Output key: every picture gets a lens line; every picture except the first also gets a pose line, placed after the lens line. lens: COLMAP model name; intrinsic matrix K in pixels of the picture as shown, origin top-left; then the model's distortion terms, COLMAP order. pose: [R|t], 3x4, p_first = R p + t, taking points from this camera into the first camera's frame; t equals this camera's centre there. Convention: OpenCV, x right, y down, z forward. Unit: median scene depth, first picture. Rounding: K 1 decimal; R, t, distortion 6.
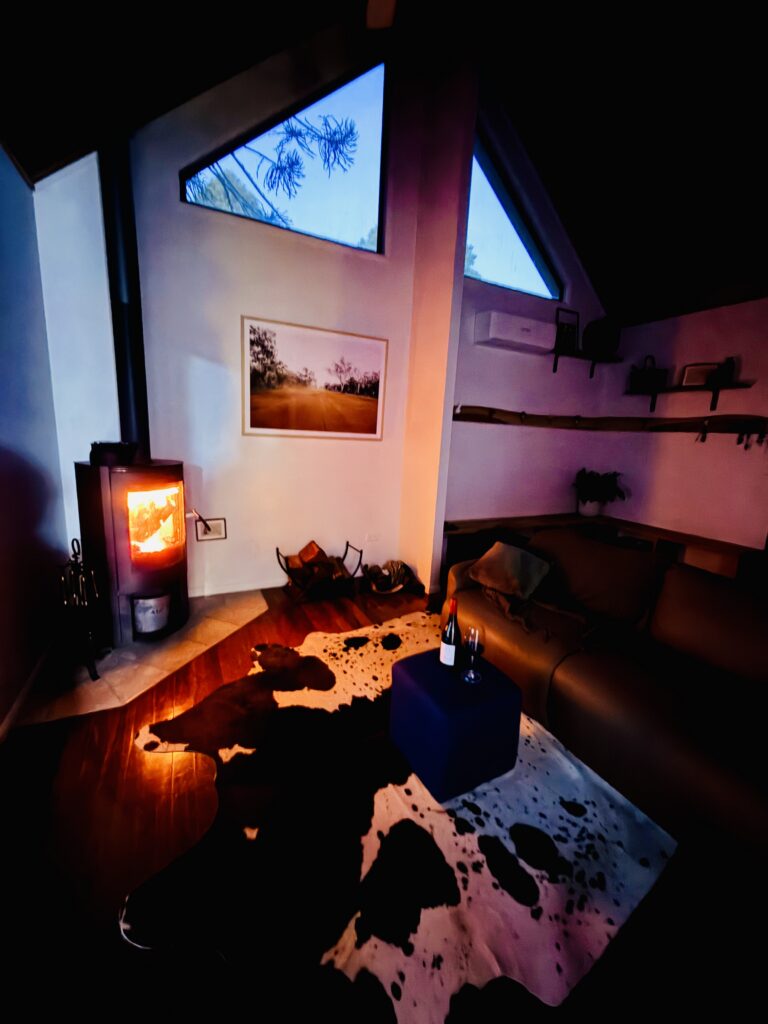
lens RADIAL K [[407.2, 0, 386.6], [0, 407.2, 510.2], [0, 0, 1]] dist [-0.000765, -0.000073]
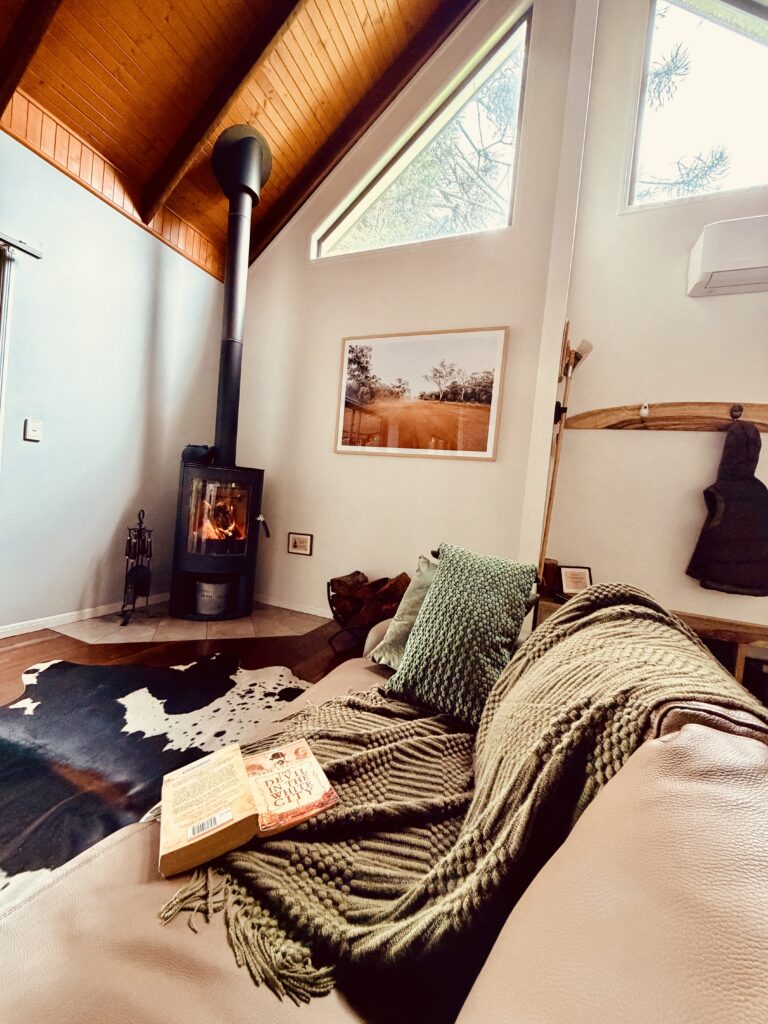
lens RADIAL K [[407.2, 0, 382.5], [0, 407.2, 512.1], [0, 0, 1]] dist [-0.000765, -0.000073]
pose [[0.652792, 0.042256, -0.756358, 0.474980], [-0.198472, 0.973106, -0.116932, 0.048747], [0.731075, 0.226448, 0.643623, 0.476532]]
